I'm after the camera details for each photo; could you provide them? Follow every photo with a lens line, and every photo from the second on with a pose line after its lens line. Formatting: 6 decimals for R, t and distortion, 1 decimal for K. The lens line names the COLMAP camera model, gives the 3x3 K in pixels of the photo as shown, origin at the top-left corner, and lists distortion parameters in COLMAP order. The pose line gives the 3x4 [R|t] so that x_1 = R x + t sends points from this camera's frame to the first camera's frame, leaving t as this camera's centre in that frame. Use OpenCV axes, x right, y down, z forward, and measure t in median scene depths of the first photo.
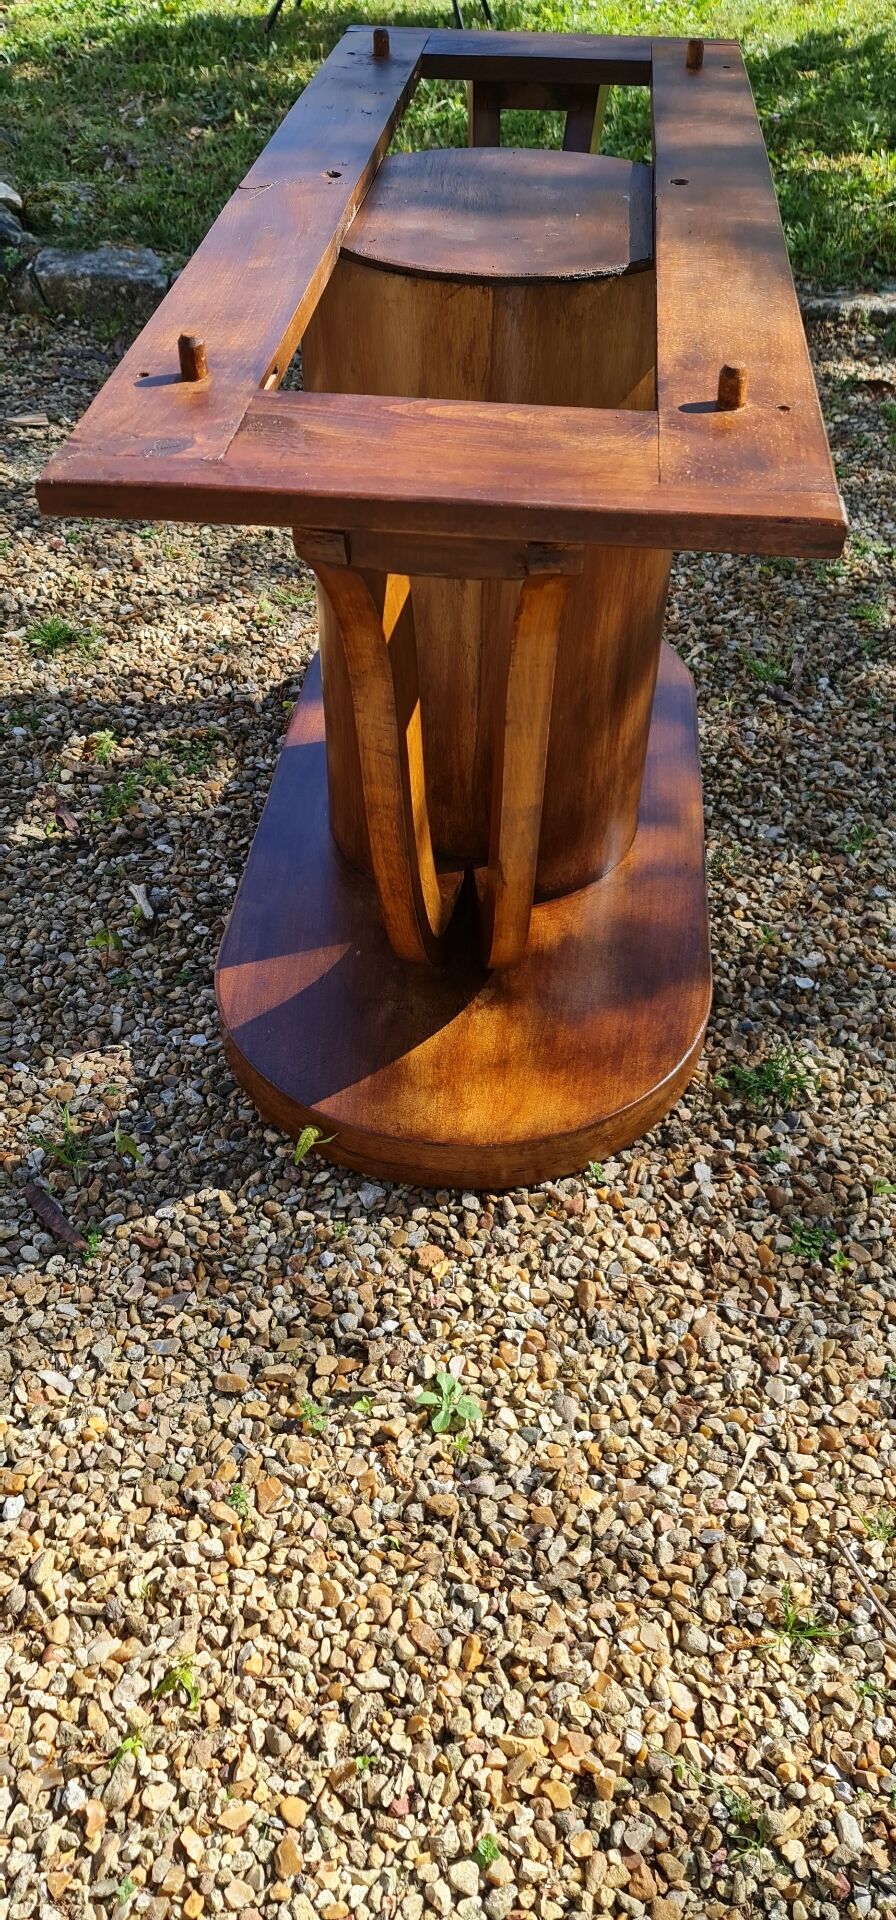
lens RADIAL K [[1403.7, 0, 444.1], [0, 1403.7, 963.6], [0, 0, 1]] dist [0.034995, -0.002385]
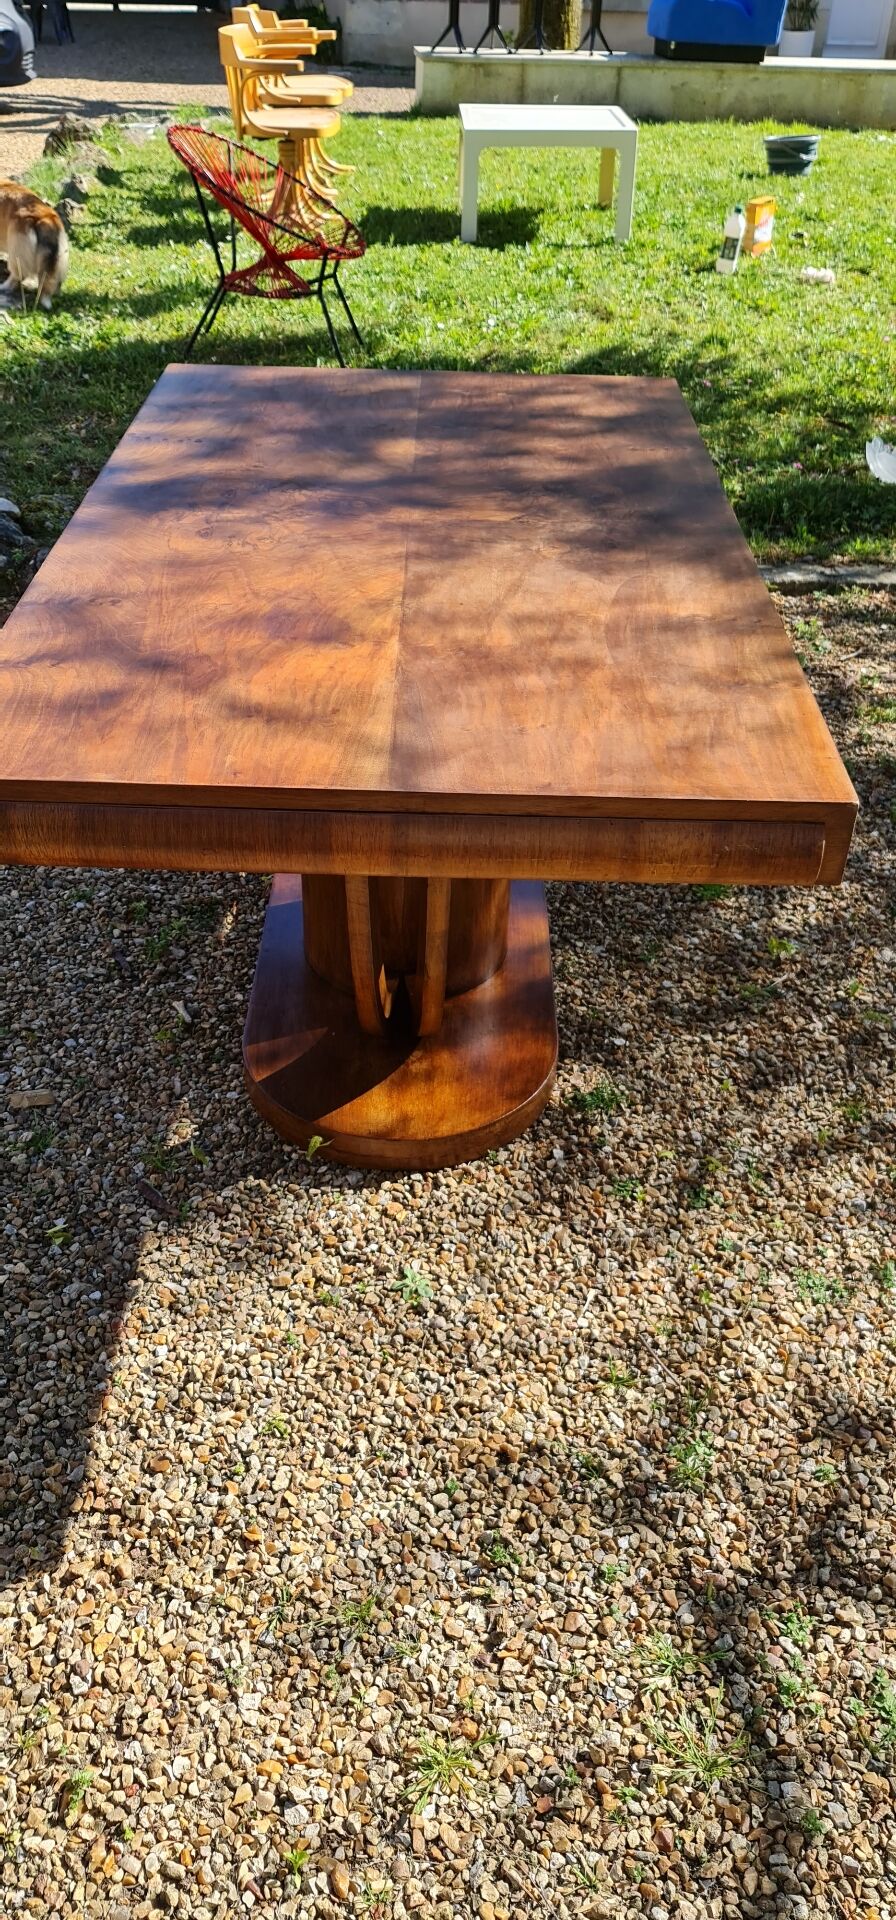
lens RADIAL K [[1403.7, 0, 444.1], [0, 1403.7, 963.6], [0, 0, 1]] dist [0.034995, -0.002385]
pose [[0.995753, -0.043426, 0.081181, -0.077531], [0.052526, 0.992142, -0.113558, 0.122265], [-0.075612, 0.117340, 0.990209, -0.695592]]
